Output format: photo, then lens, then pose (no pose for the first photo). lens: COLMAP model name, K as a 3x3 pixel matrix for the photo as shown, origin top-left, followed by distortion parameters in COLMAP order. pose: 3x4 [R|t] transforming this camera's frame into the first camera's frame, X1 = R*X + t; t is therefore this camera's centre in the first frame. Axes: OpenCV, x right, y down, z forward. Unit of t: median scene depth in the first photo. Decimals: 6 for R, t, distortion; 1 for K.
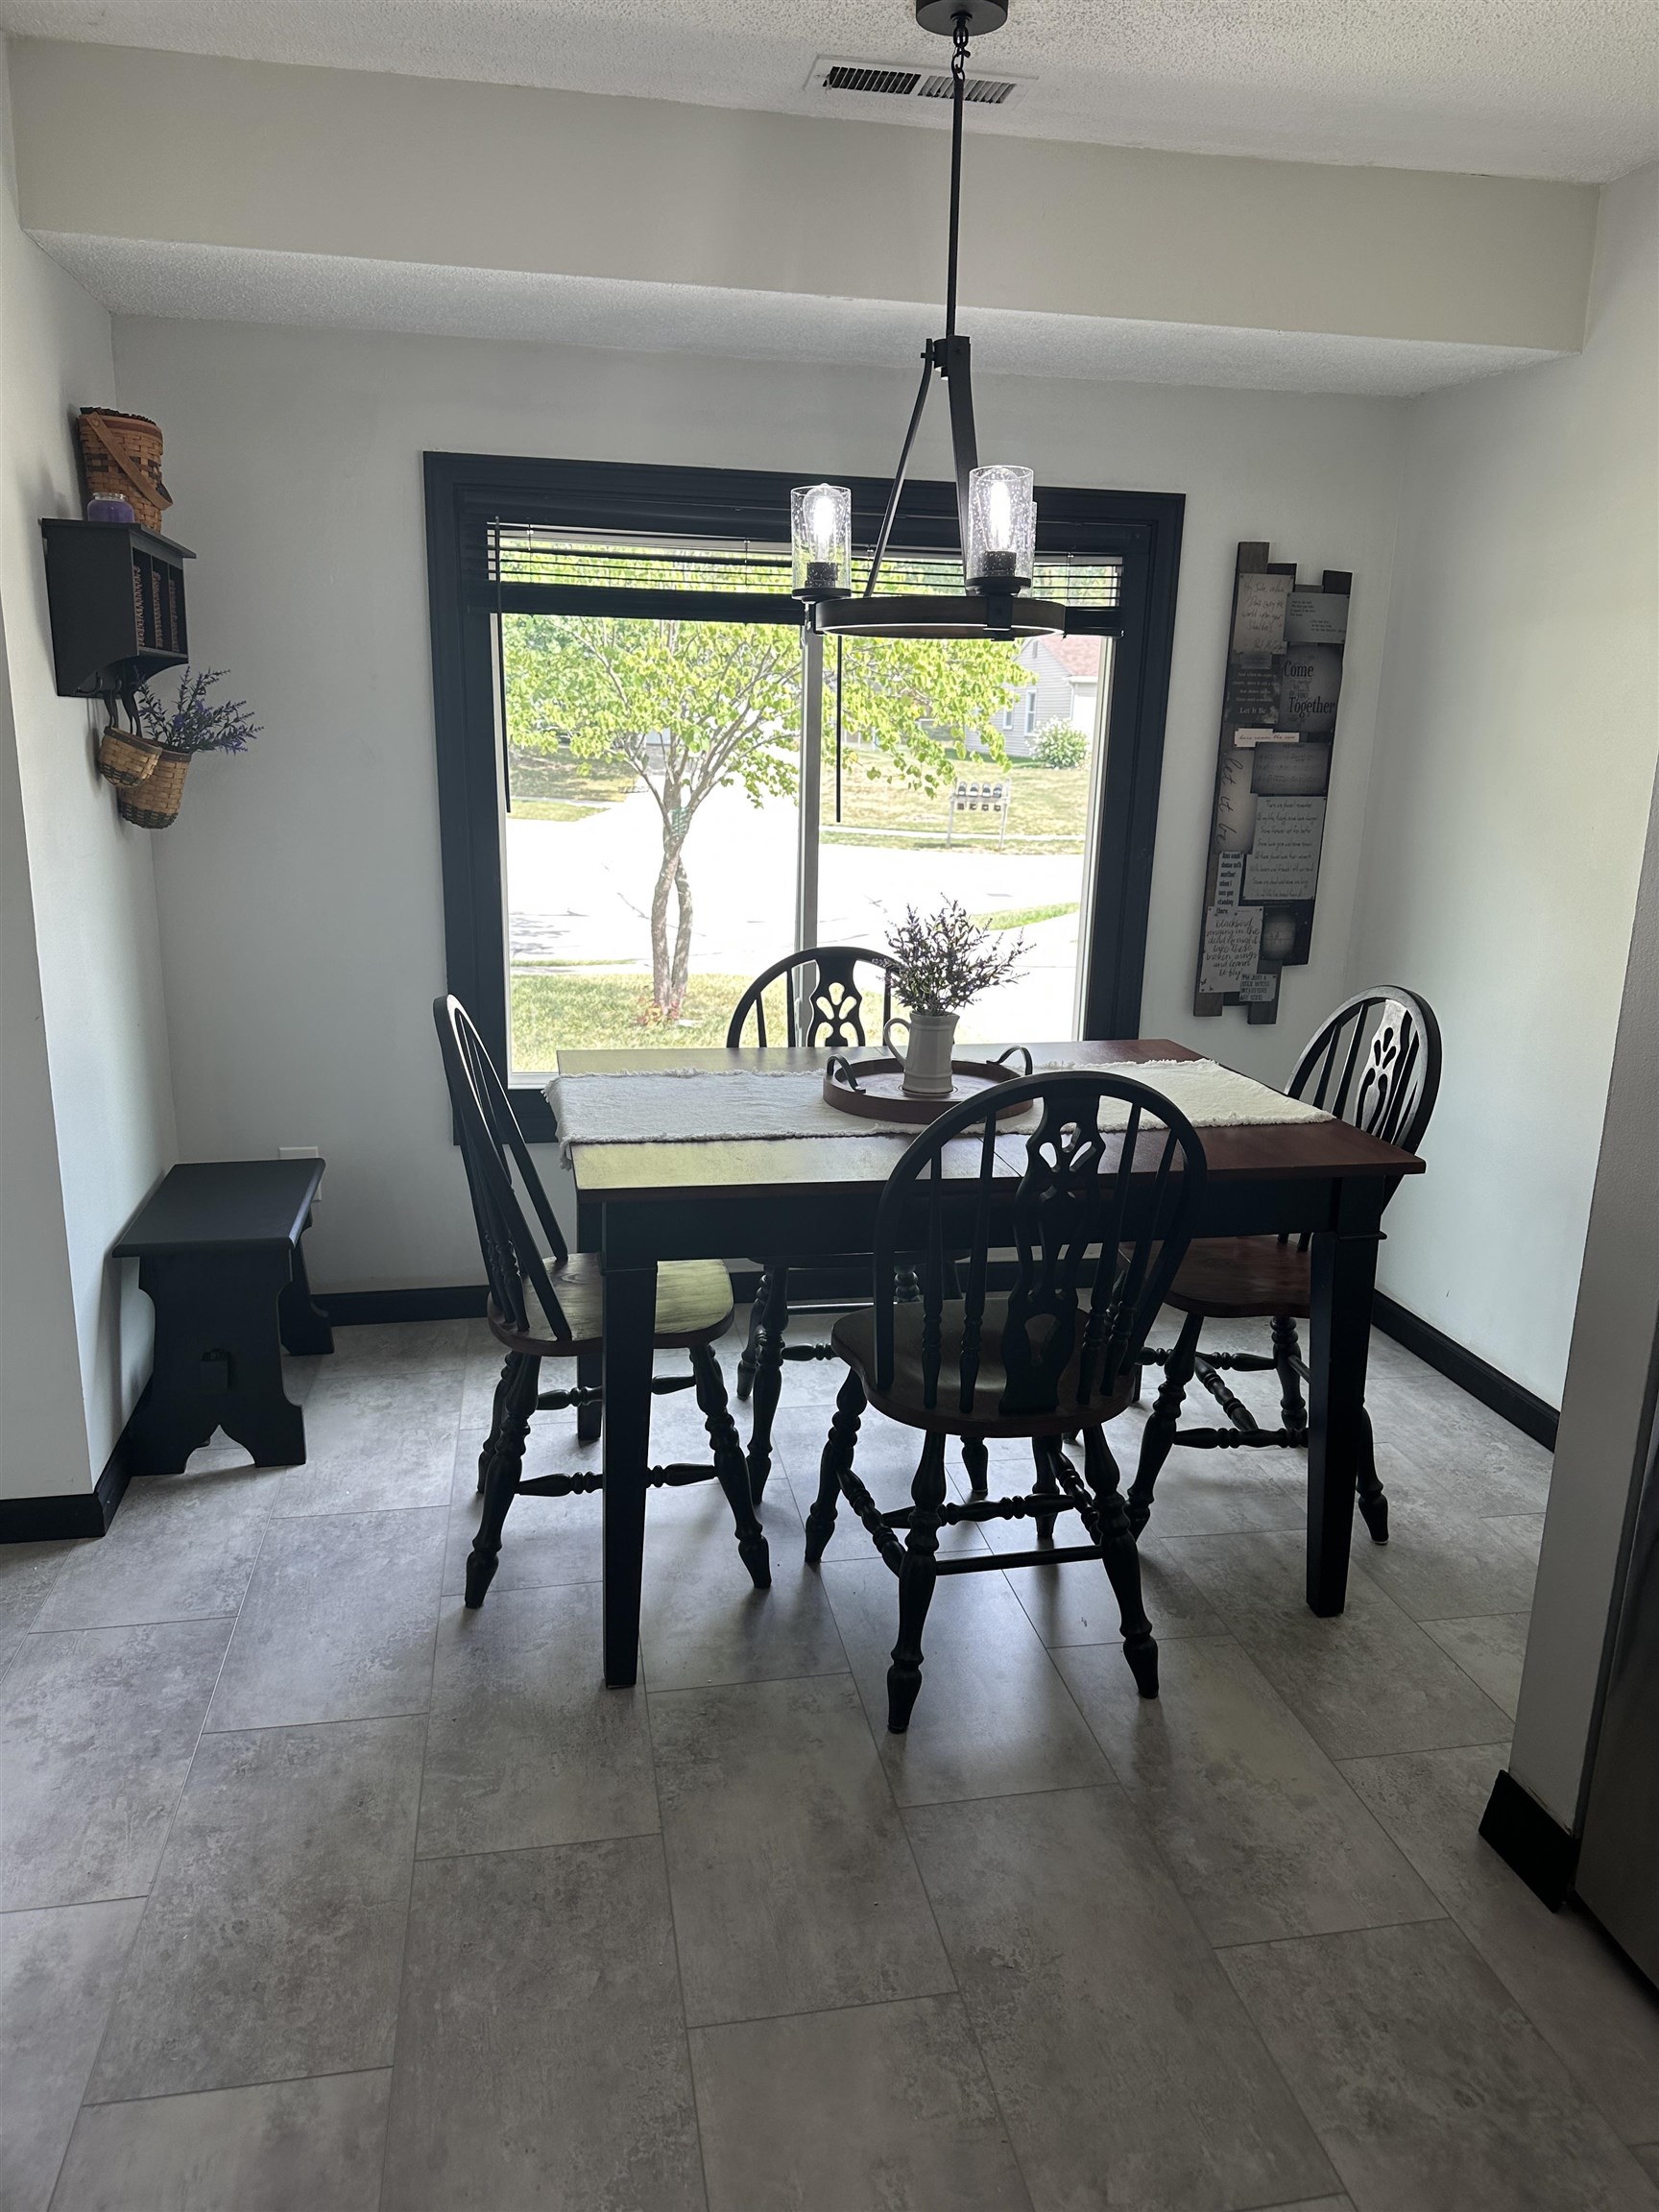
lens RADIAL K [[1587.0, 0, 829.5], [0, 1587.0, 1106.0], [0, 0, 1]] dist [0.032692, -0.000826]
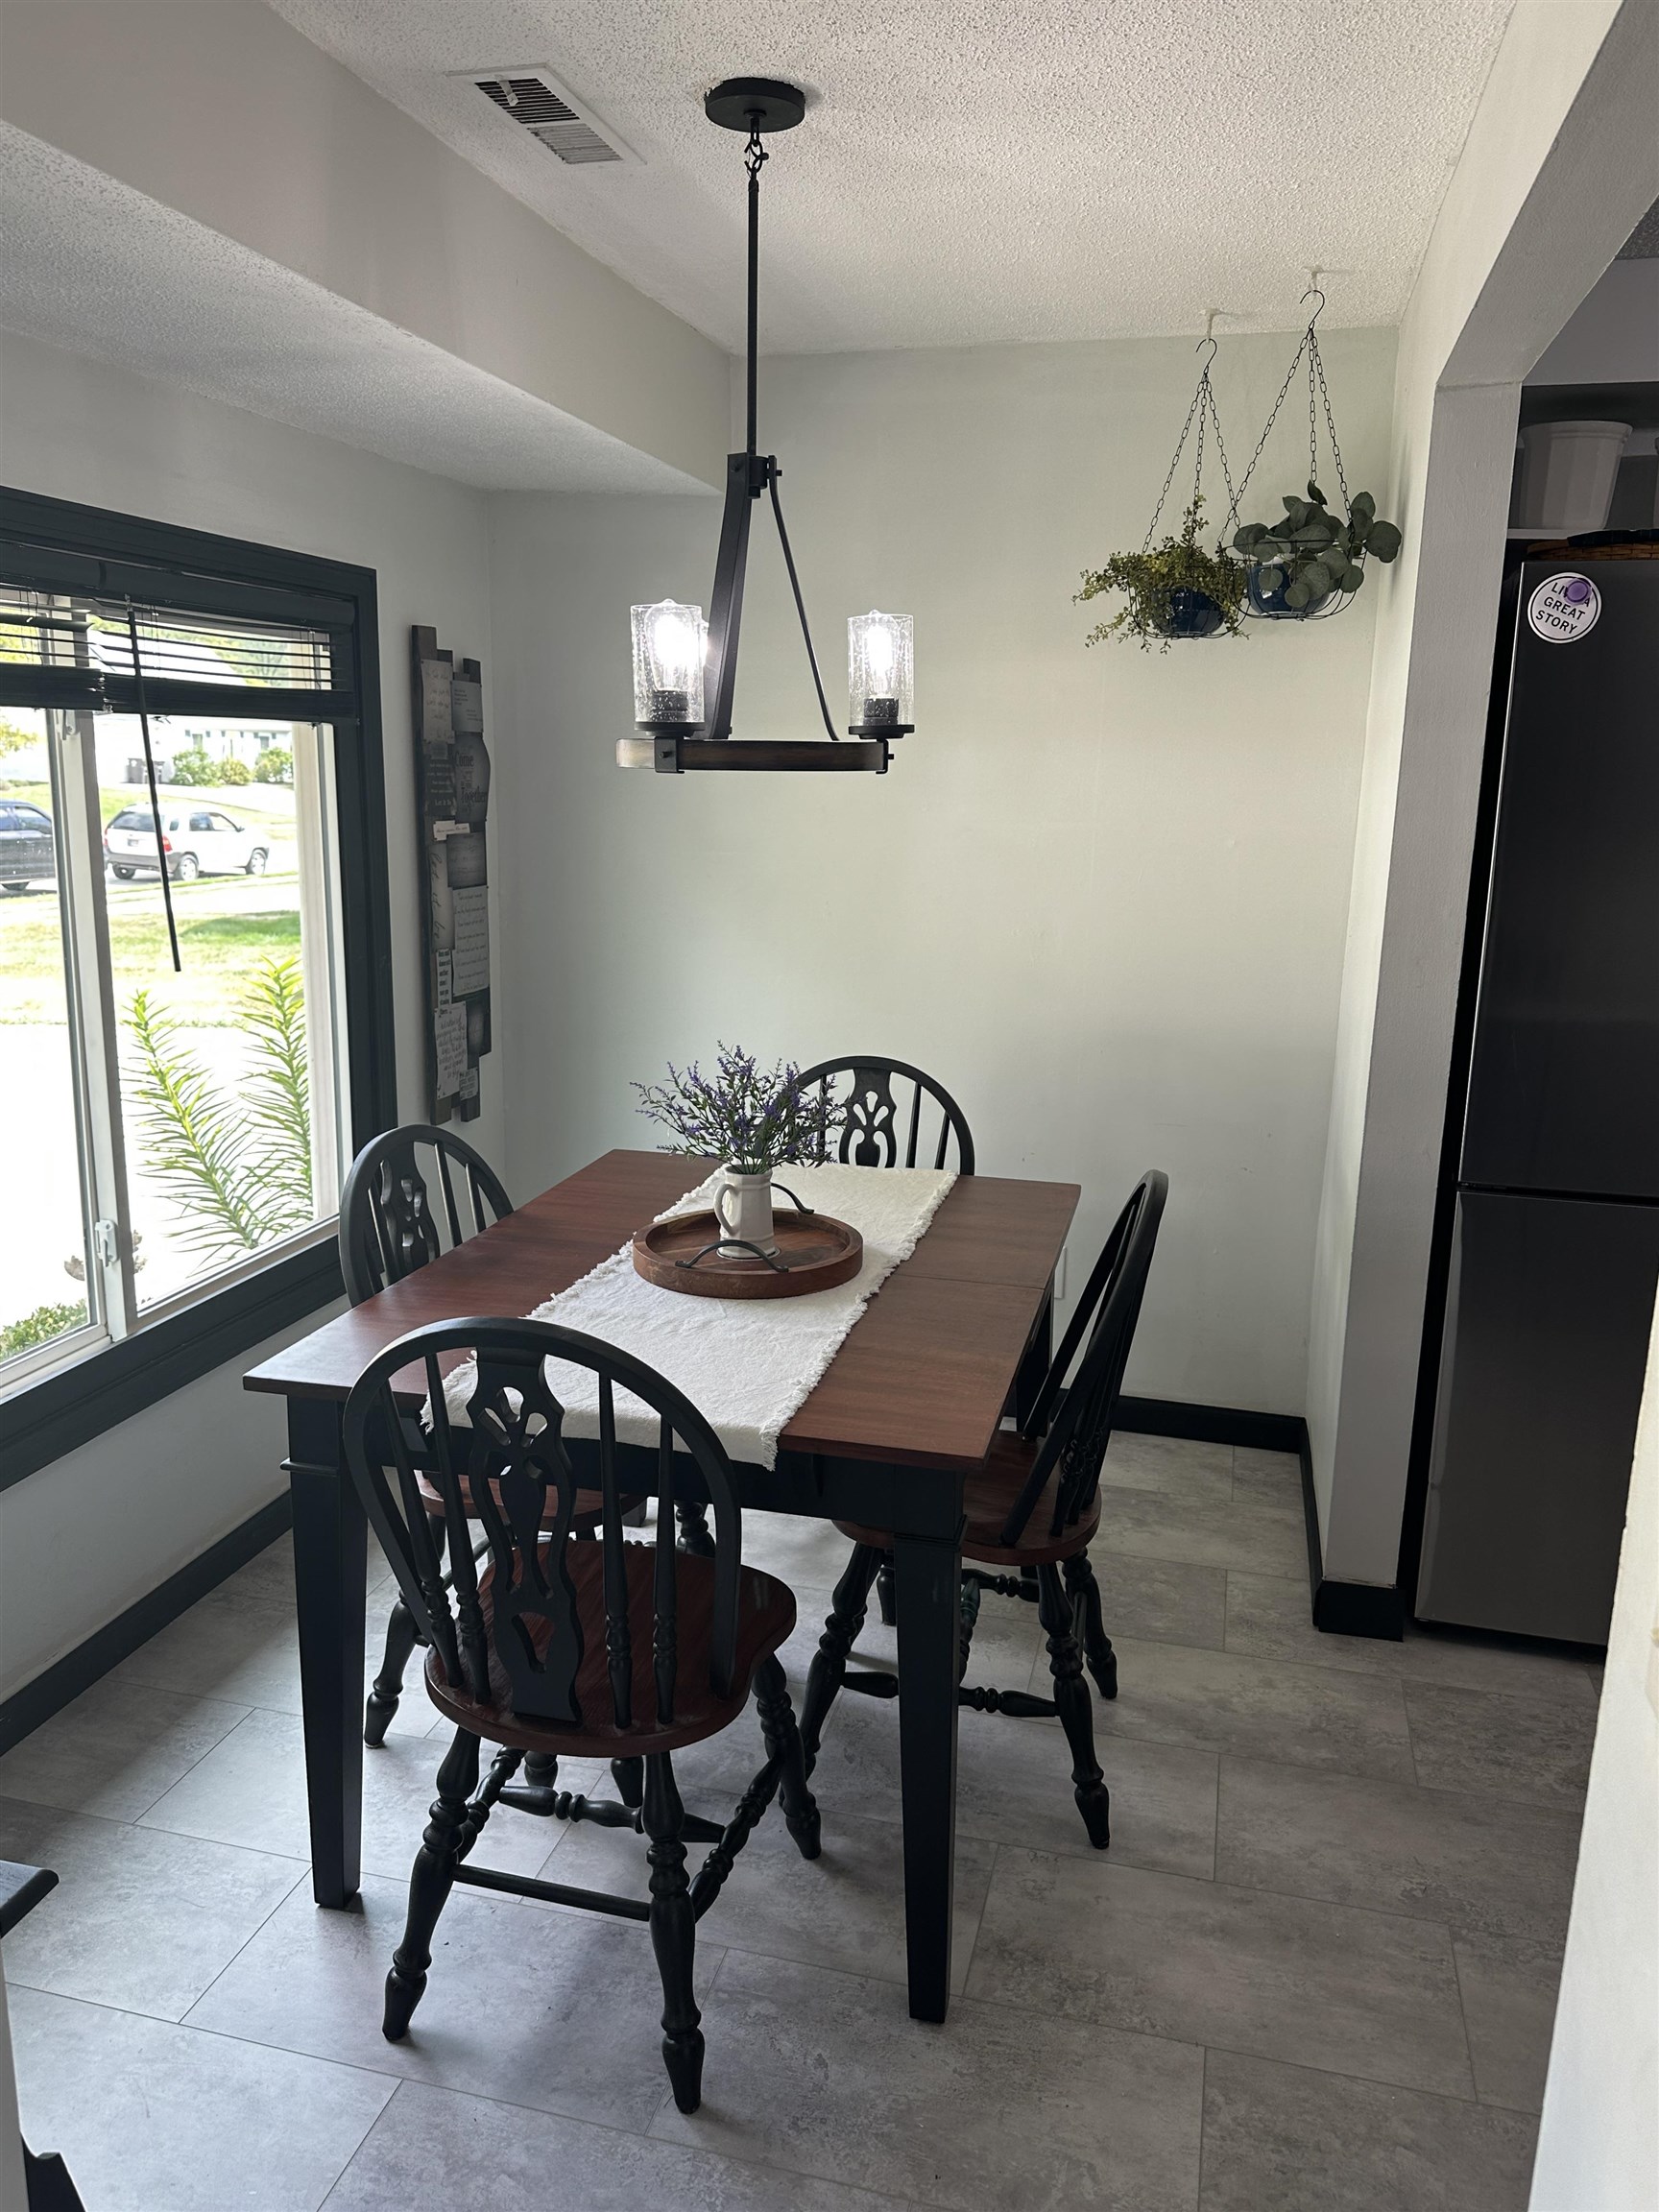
lens RADIAL K [[1577.2, 0, 830.1], [0, 1577.2, 1121.2], [0, 0, 1]] dist [0.119677, -0.149478]
pose [[0.436394, -0.216026, 0.873438, -0.514059], [0.205469, 0.969026, 0.137009, -0.146490], [-0.875981, 0.119674, 0.467263, 0.372835]]
